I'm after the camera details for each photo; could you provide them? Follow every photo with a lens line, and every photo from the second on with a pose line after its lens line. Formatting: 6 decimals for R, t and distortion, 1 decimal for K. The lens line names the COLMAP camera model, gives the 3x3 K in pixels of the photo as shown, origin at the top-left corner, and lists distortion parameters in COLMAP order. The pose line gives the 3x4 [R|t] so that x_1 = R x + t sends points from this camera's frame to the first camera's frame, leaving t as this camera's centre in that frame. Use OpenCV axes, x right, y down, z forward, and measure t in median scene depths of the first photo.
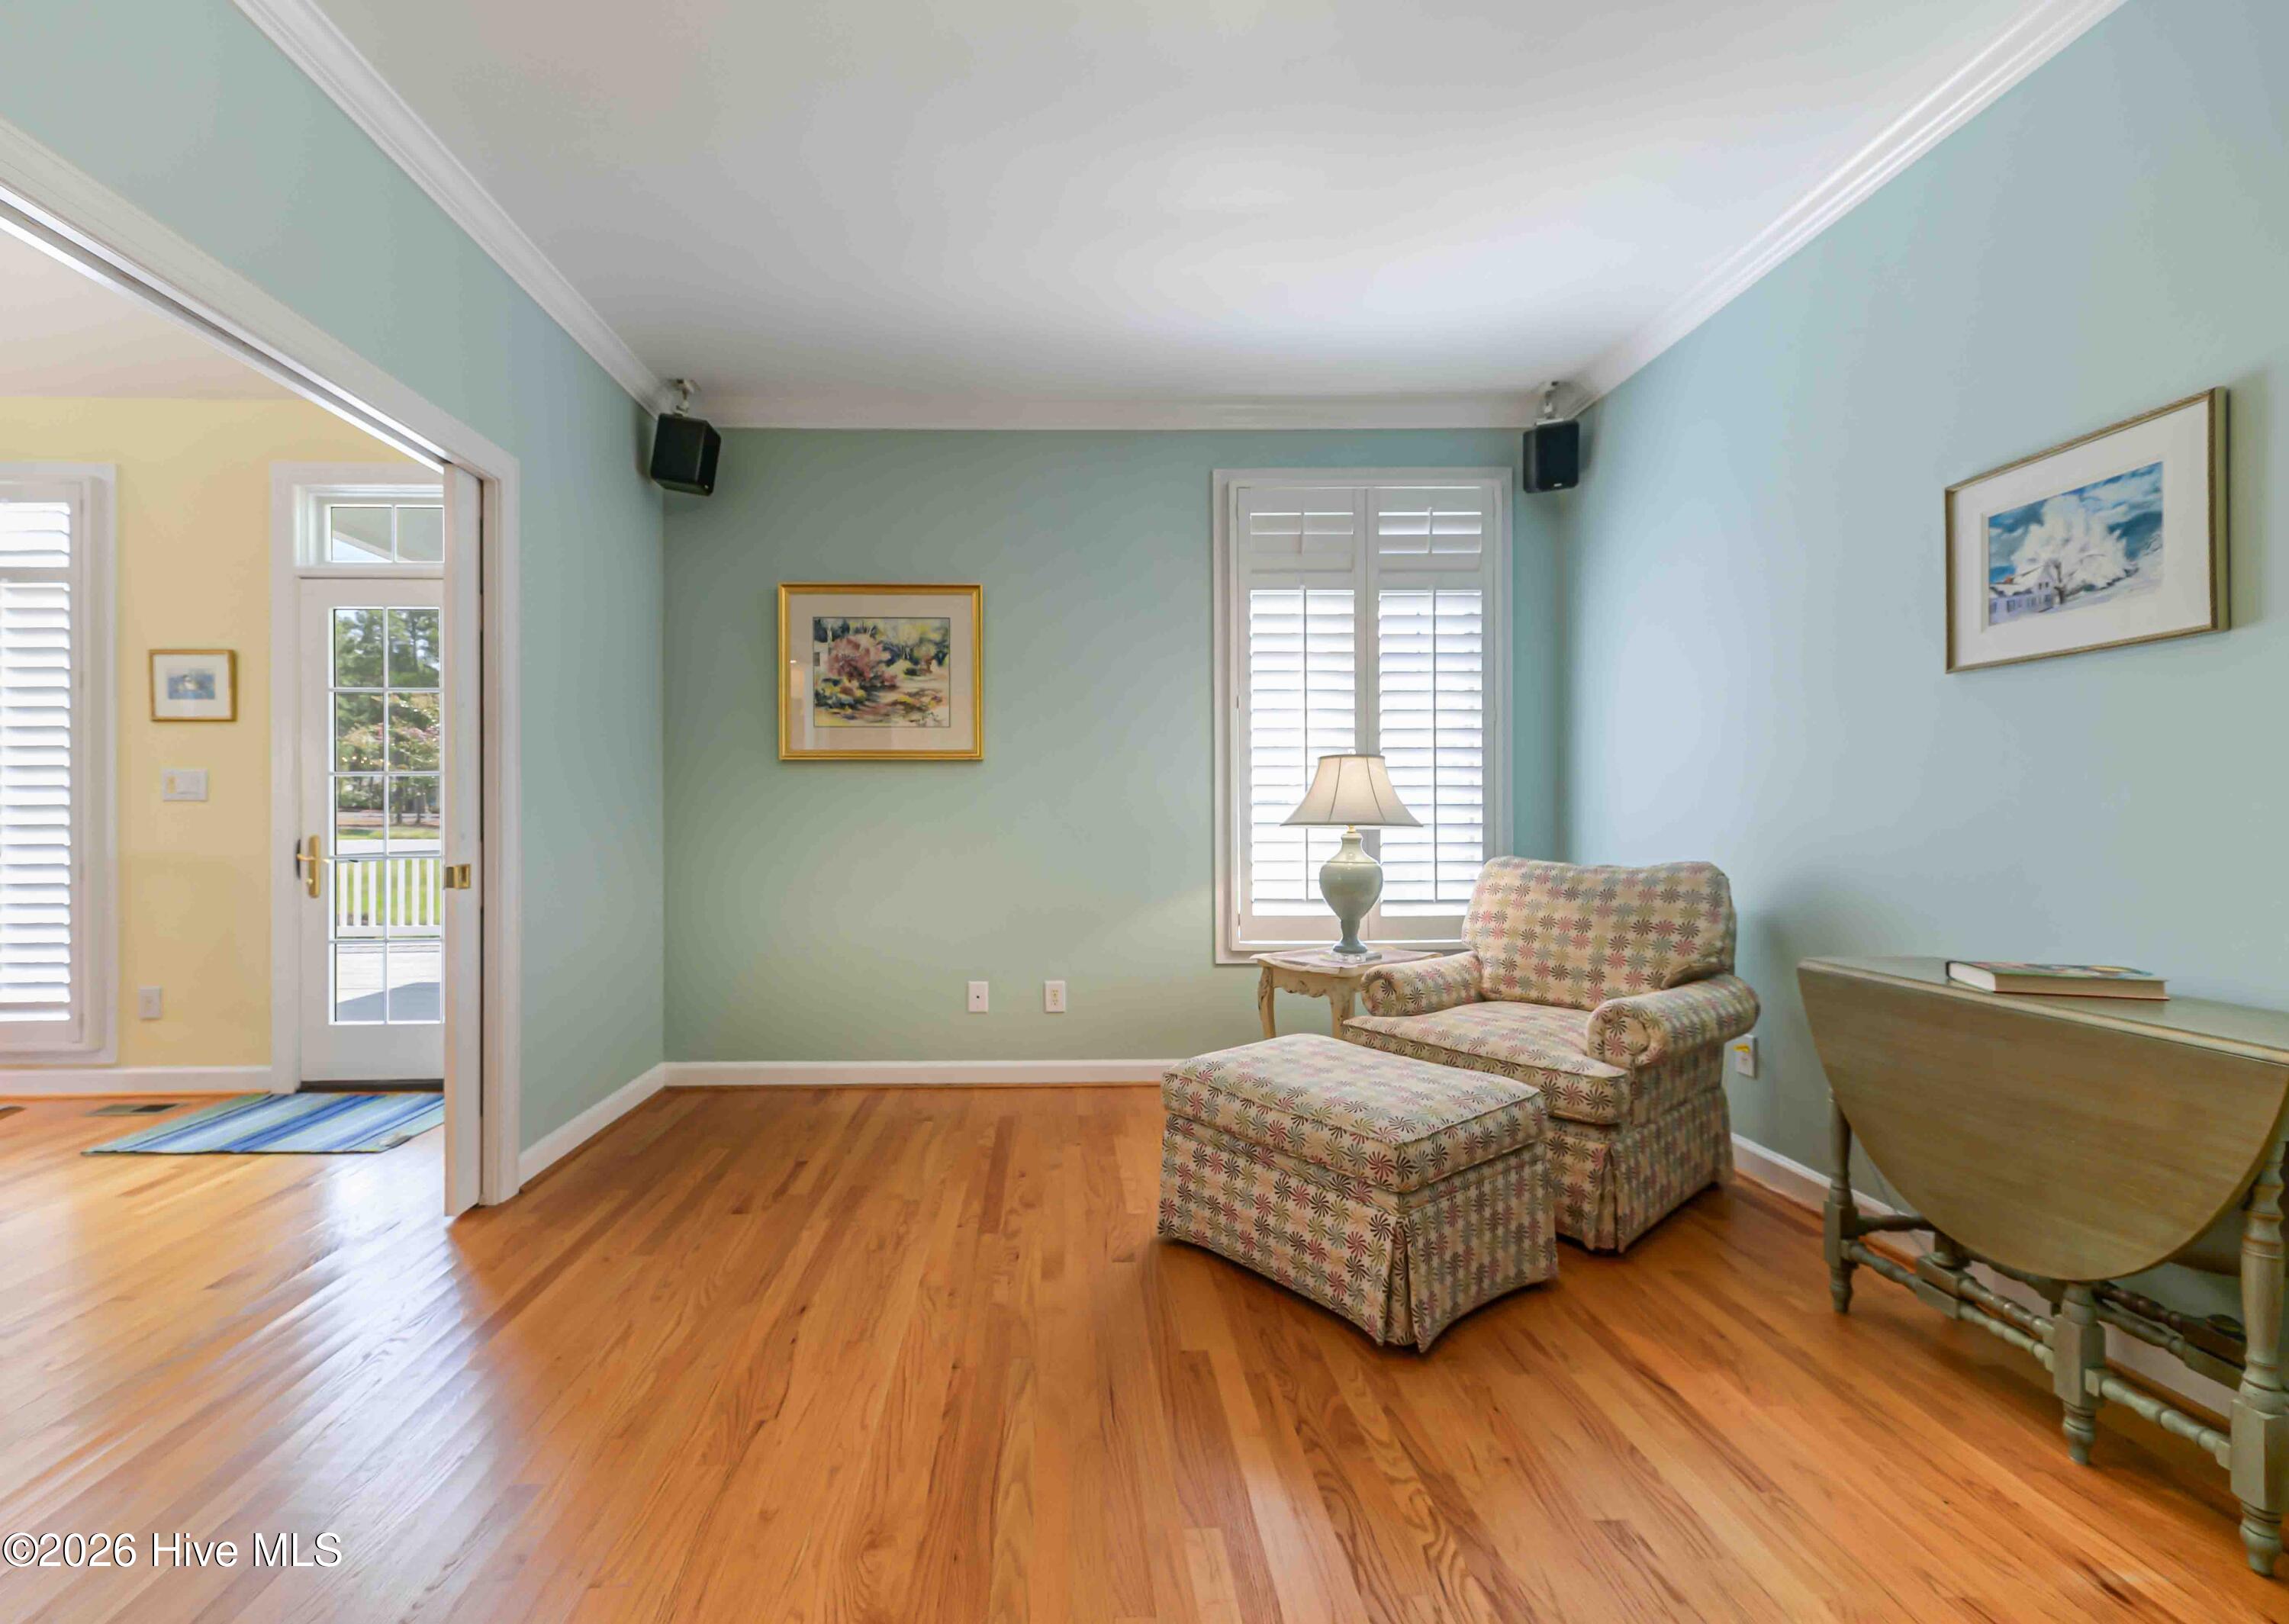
lens RADIAL K [[965.6, 0, 1089.7], [0, 965.6, 817.0], [0, 0, 1]] dist [0.012903, -0.000589]
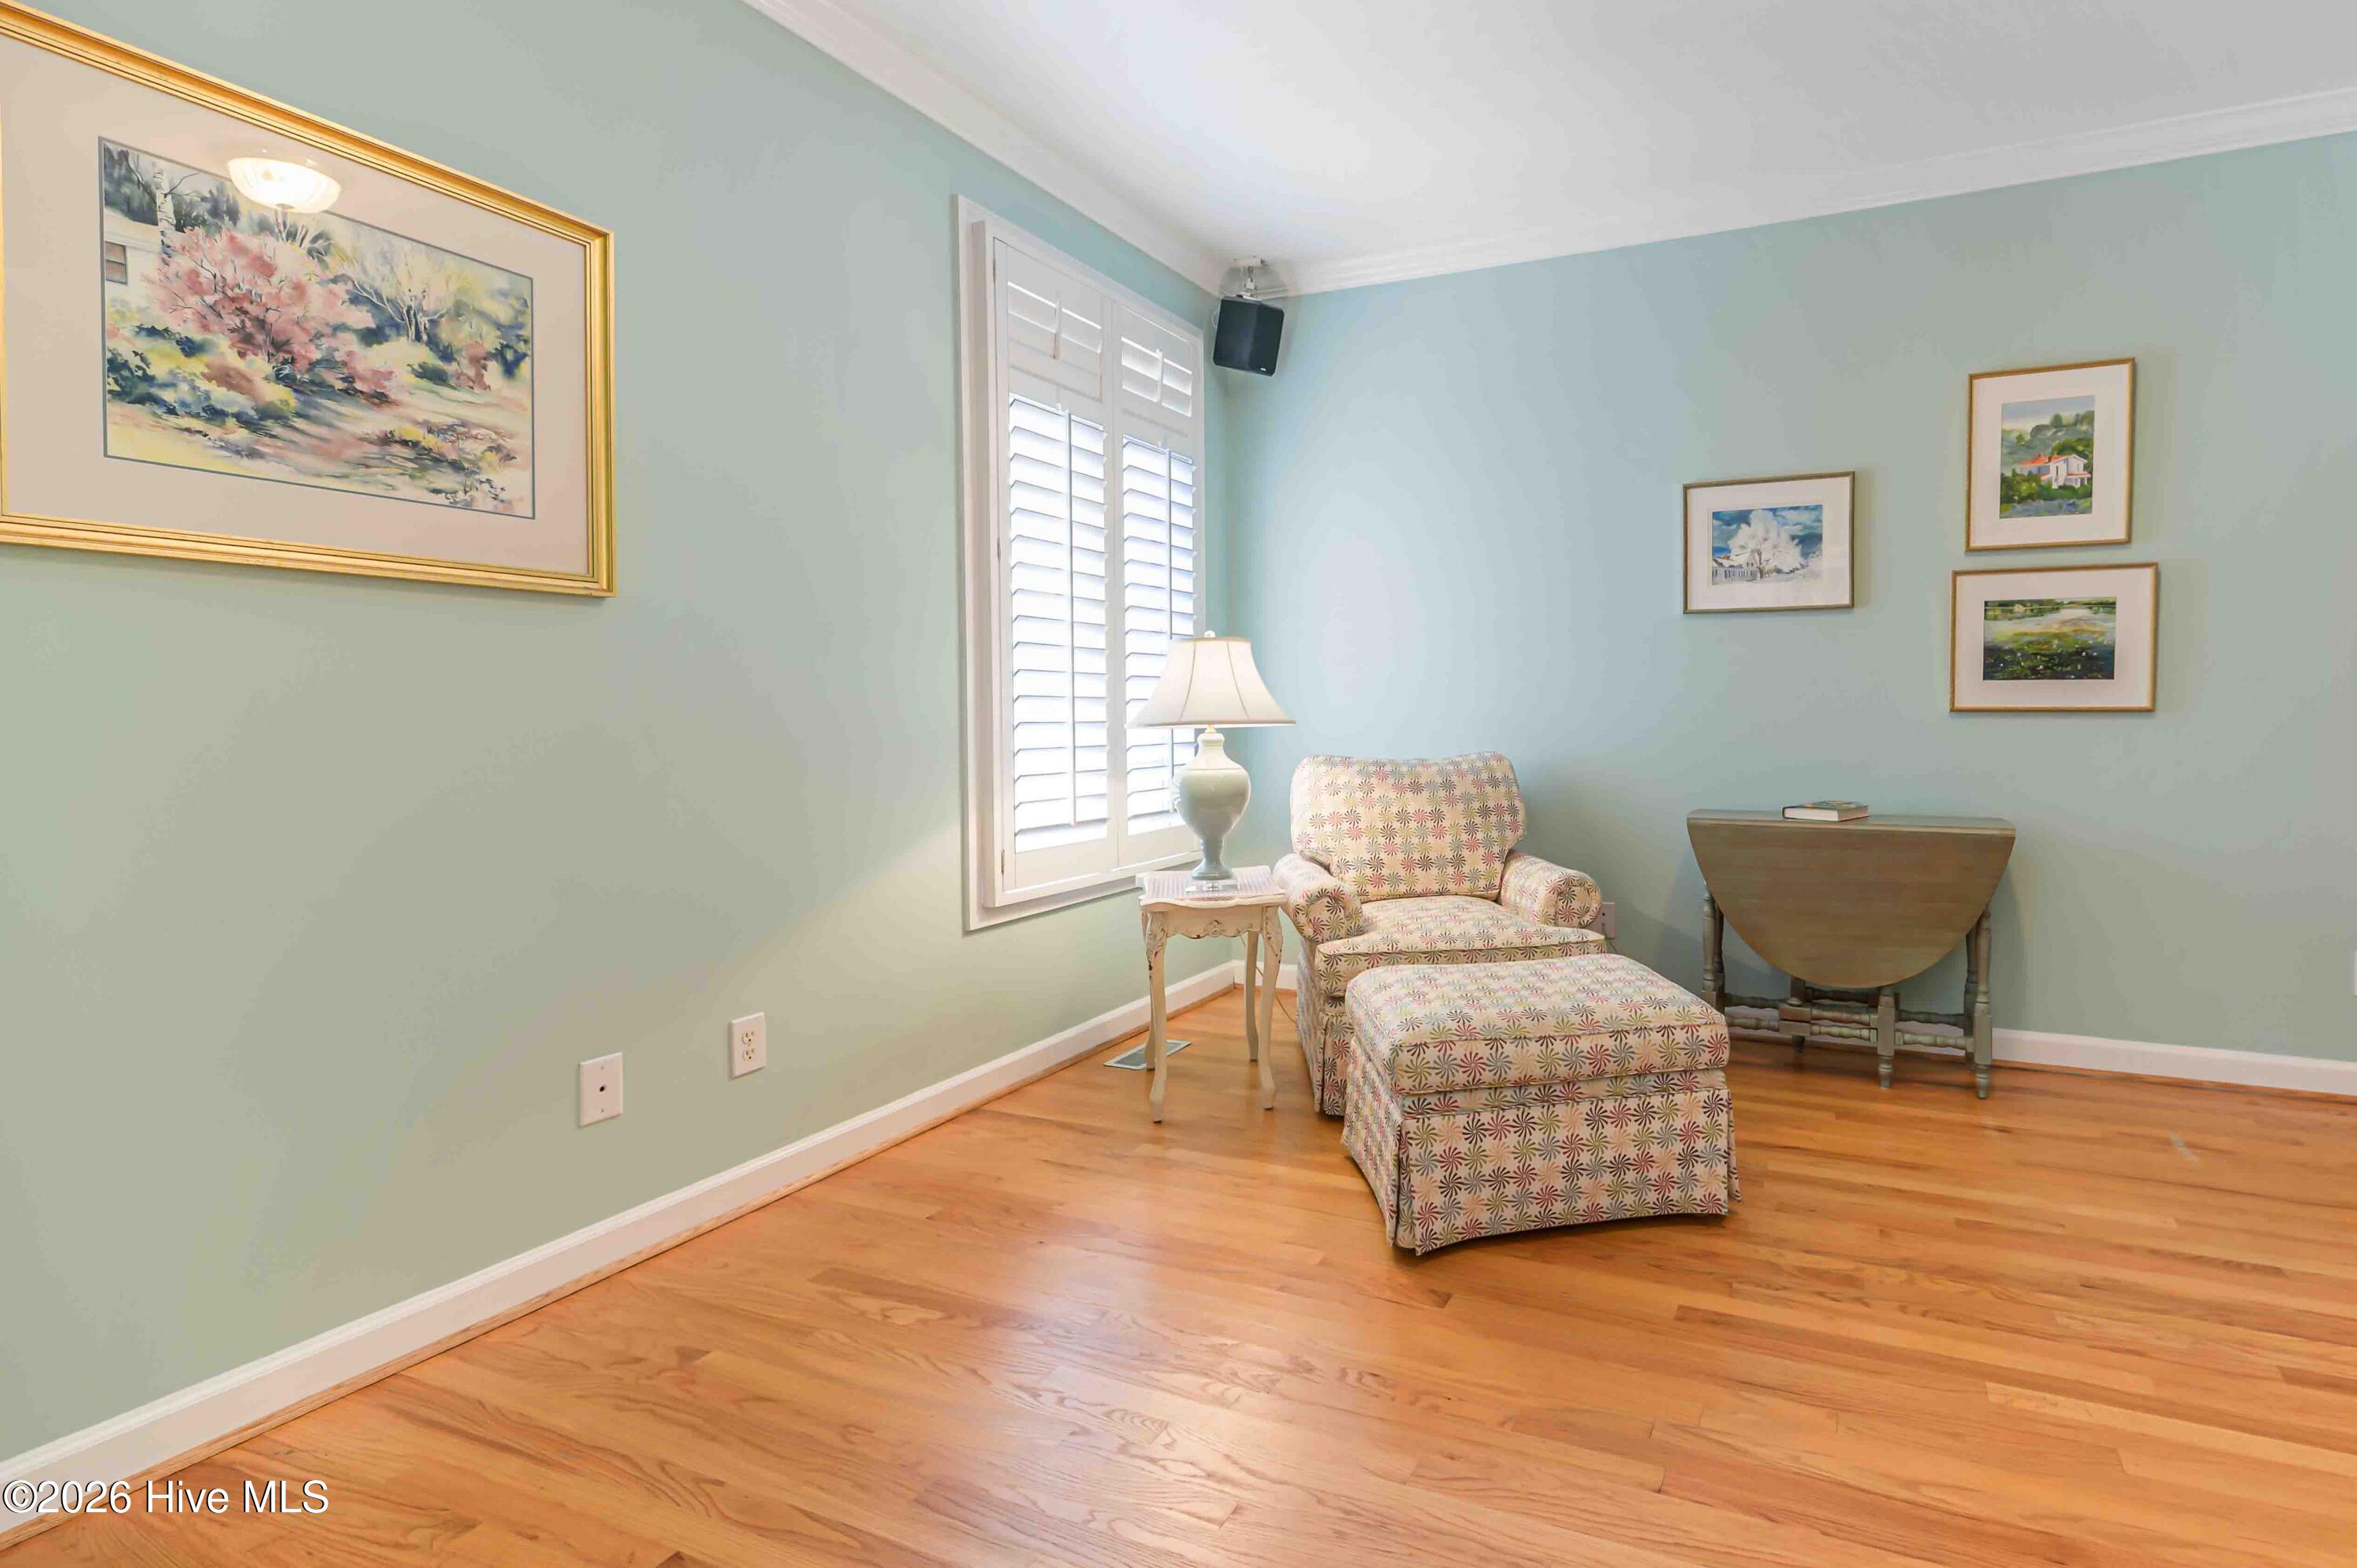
lens RADIAL K [[1123.0, 0, 1399.3], [0, 1123.0, 725.9], [0, 0, 1]] dist [0.011182, -0.001806]
pose [[0.403846, -0.012175, 0.914746, -0.601865], [0.001943, 0.999921, 0.012450, -0.001243], [-0.914825, -0.003251, 0.403837, 0.524061]]
